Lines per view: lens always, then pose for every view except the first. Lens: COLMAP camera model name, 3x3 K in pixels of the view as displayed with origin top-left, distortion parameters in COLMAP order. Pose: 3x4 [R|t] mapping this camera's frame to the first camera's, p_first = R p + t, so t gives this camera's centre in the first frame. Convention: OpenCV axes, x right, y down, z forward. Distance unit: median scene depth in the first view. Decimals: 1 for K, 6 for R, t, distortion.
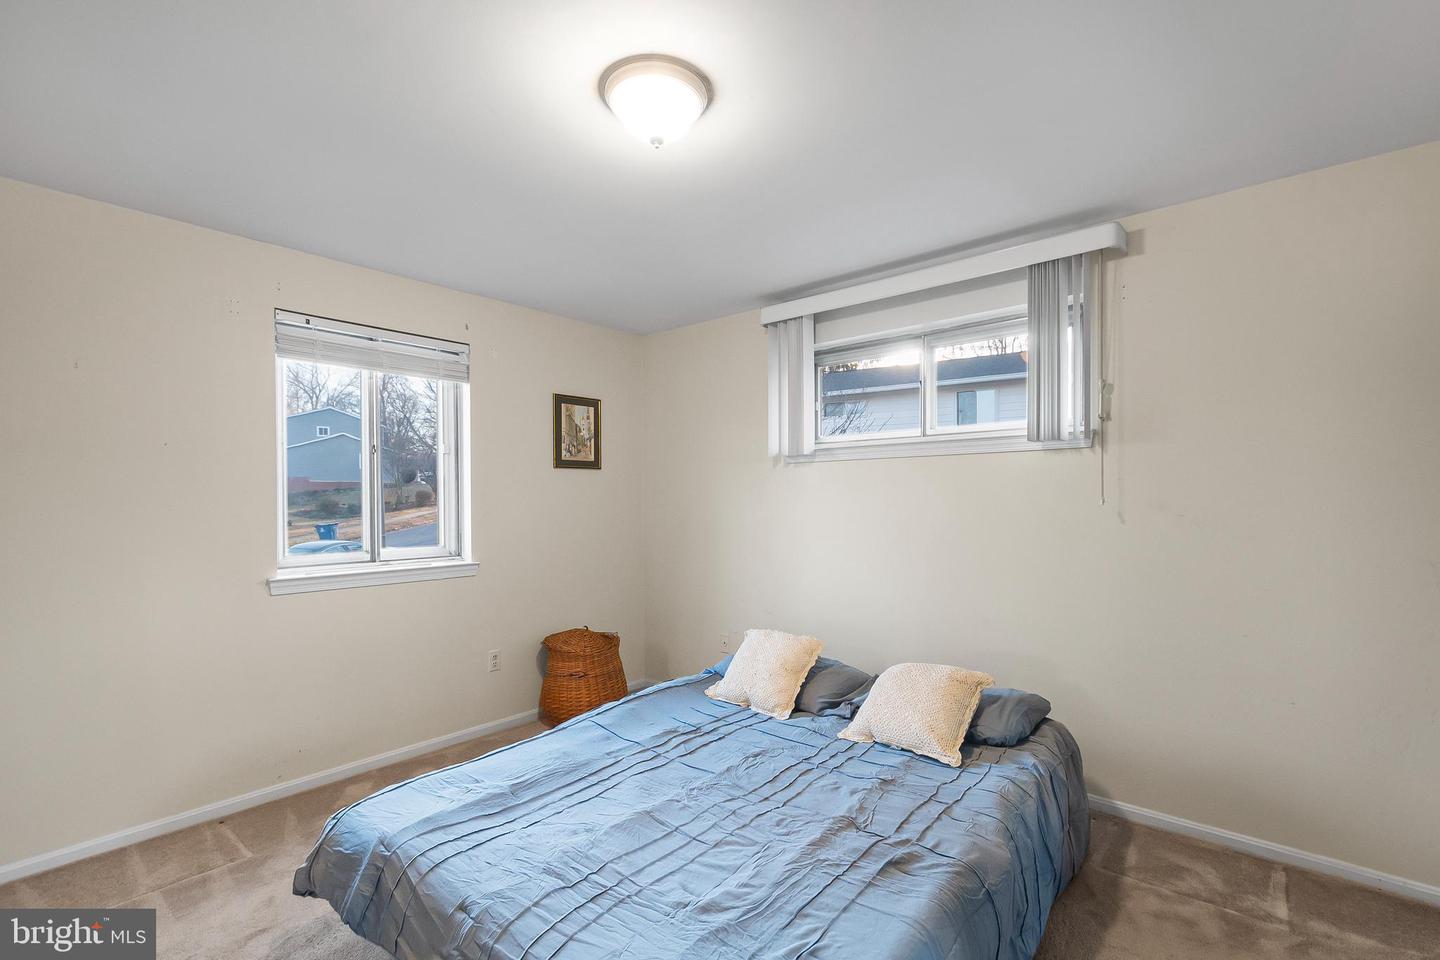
lens RADIAL K [[629.2, 0, 732.3], [0, 629.2, 500.1], [0, 0, 1]] dist [0.009066, -0.000646]
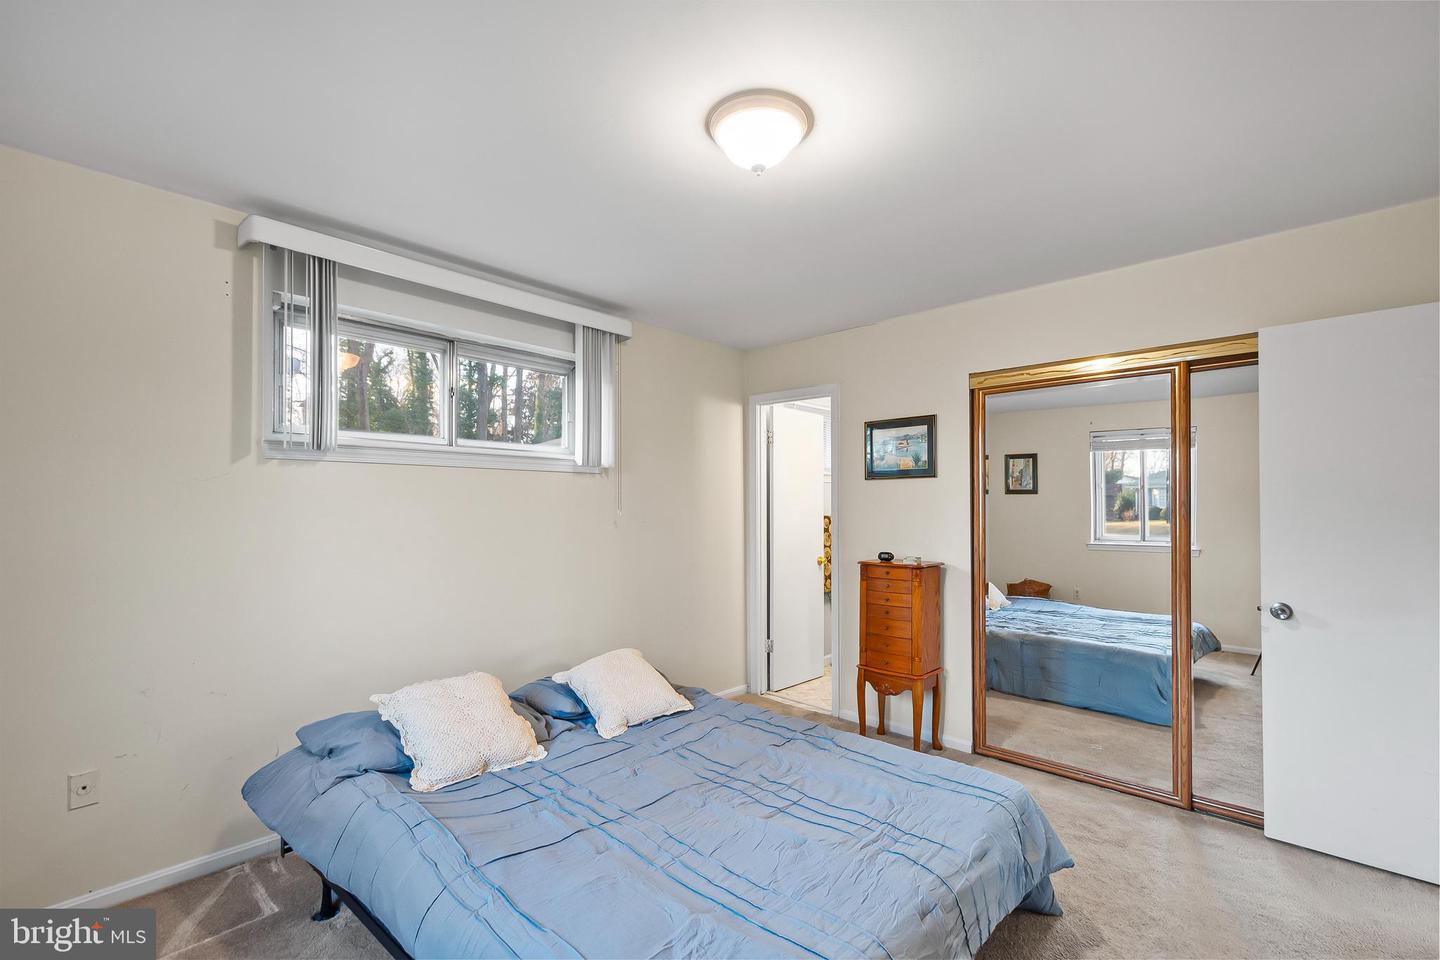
lens RADIAL K [[627.8, 0, 721.0], [0, 627.8, 504.0], [0, 0, 1]] dist [-0.000339, -0.000181]
pose [[0.055330, 0.008137, 0.998435, -0.833868], [0.001112, 0.999966, -0.008211, -0.006952], [-0.998467, 0.001565, 0.055319, 0.723596]]
